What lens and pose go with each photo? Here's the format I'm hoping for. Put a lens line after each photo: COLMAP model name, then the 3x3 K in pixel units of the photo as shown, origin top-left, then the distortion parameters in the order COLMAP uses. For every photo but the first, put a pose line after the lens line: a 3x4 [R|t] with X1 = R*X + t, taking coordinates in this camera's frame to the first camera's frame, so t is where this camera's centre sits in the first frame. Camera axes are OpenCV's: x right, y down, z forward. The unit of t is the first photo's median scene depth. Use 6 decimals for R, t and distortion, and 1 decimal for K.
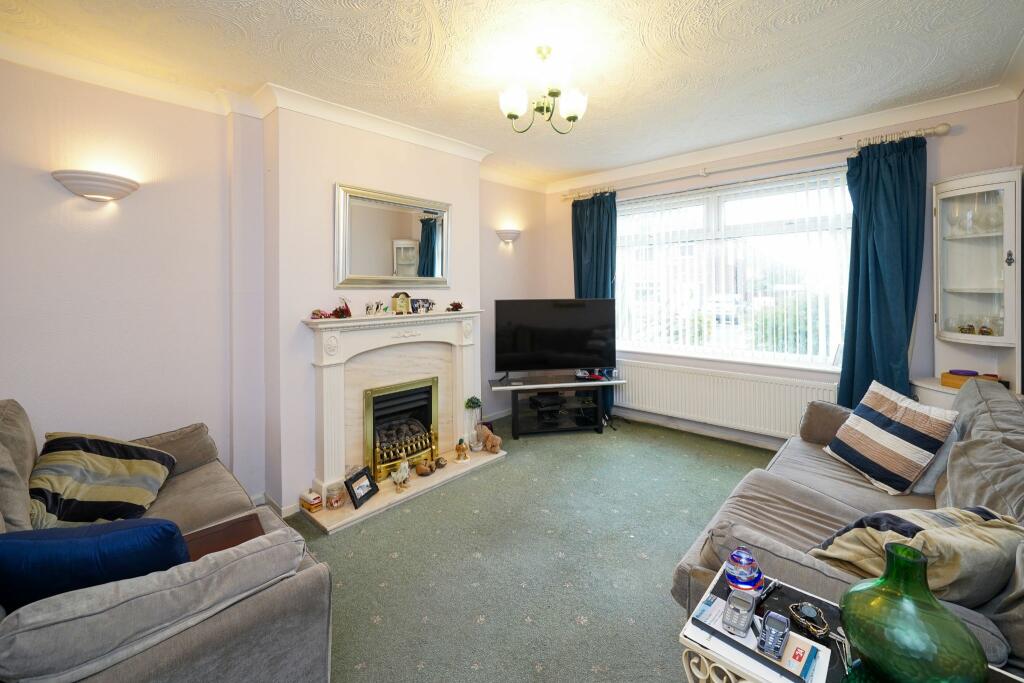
lens RADIAL K [[426.2, 0, 515.9], [0, 426.2, 293.9], [0, 0, 1]] dist [-0.000455, 0.000012]
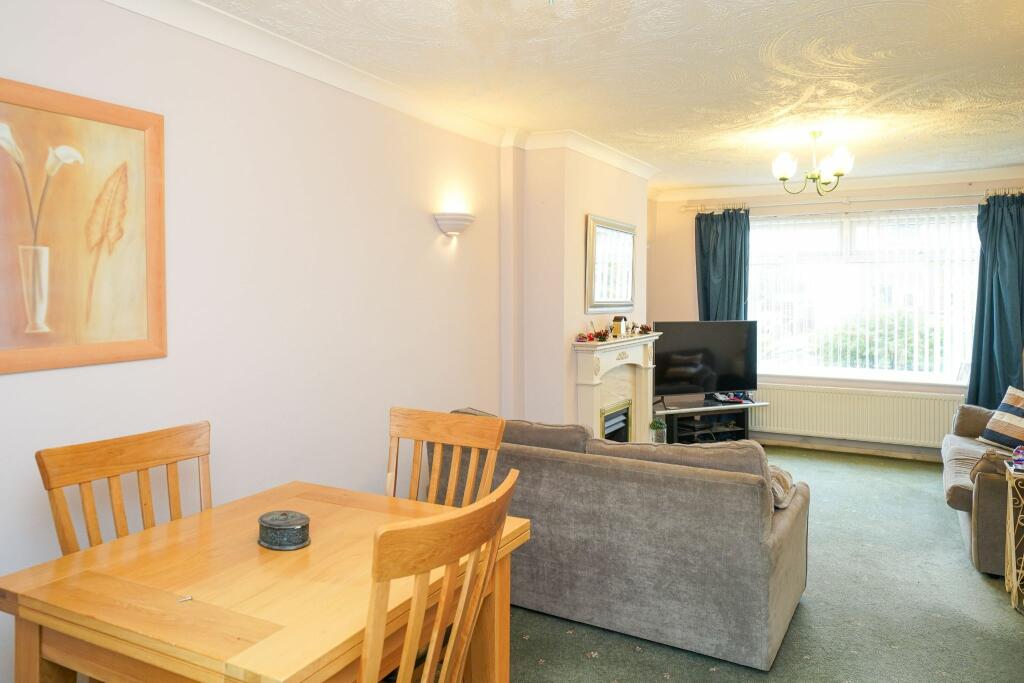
lens RADIAL K [[714.9, 0, 510.9], [0, 714.9, 315.4], [0, 0, 1]] dist [0.008232, 0.003040]
pose [[0.972387, 0.002931, 0.233358, -0.739841], [-0.007330, 0.999811, 0.017989, -0.027493], [-0.233261, -0.019203, 0.972225, -0.500379]]
